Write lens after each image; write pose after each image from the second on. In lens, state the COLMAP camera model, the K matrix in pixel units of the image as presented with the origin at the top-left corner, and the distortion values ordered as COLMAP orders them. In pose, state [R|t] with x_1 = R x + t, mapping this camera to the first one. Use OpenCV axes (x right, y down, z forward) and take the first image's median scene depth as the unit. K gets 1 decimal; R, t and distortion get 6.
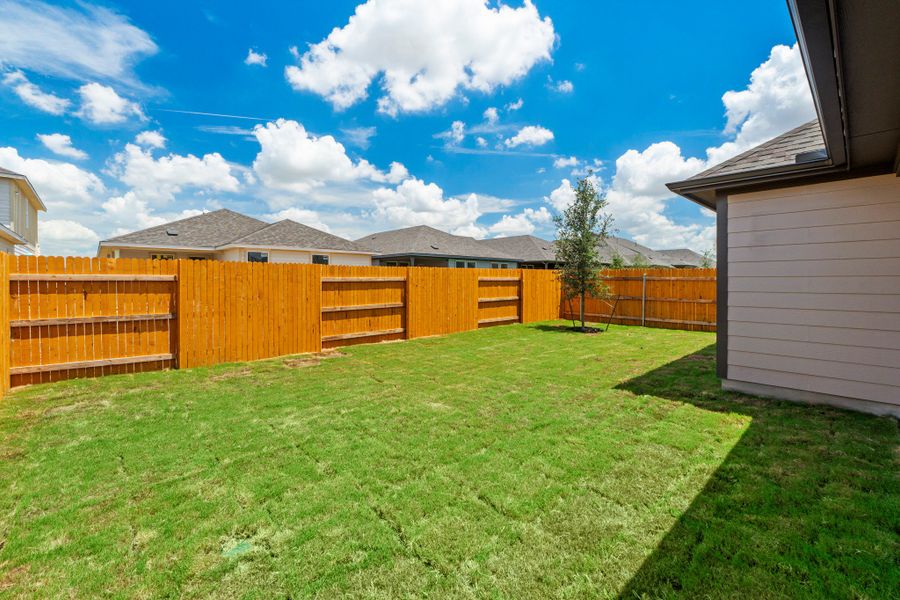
lens RADIAL K [[389.6, 0, 448.2], [0, 389.6, 294.5], [0, 0, 1]] dist [-0.010707, 0.001953]
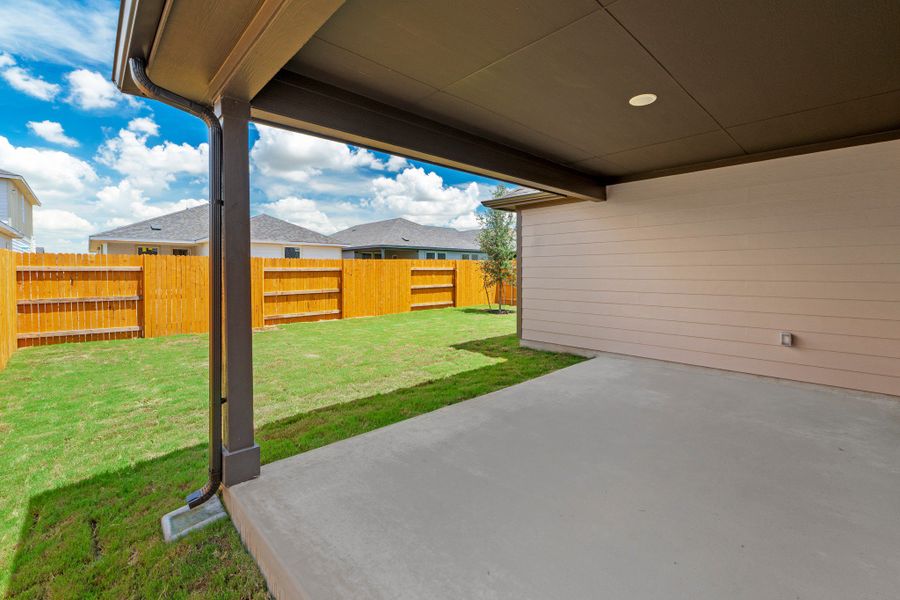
lens RADIAL K [[389.6, 0, 453.0], [0, 389.6, 287.0], [0, 0, 1]] dist [-0.010707, 0.001953]
pose [[0.999886, -0.001302, 0.015061, 0.189311], [0.001182, 0.999967, 0.008002, 0.005154], [-0.015071, -0.007983, 0.999855, -0.187892]]
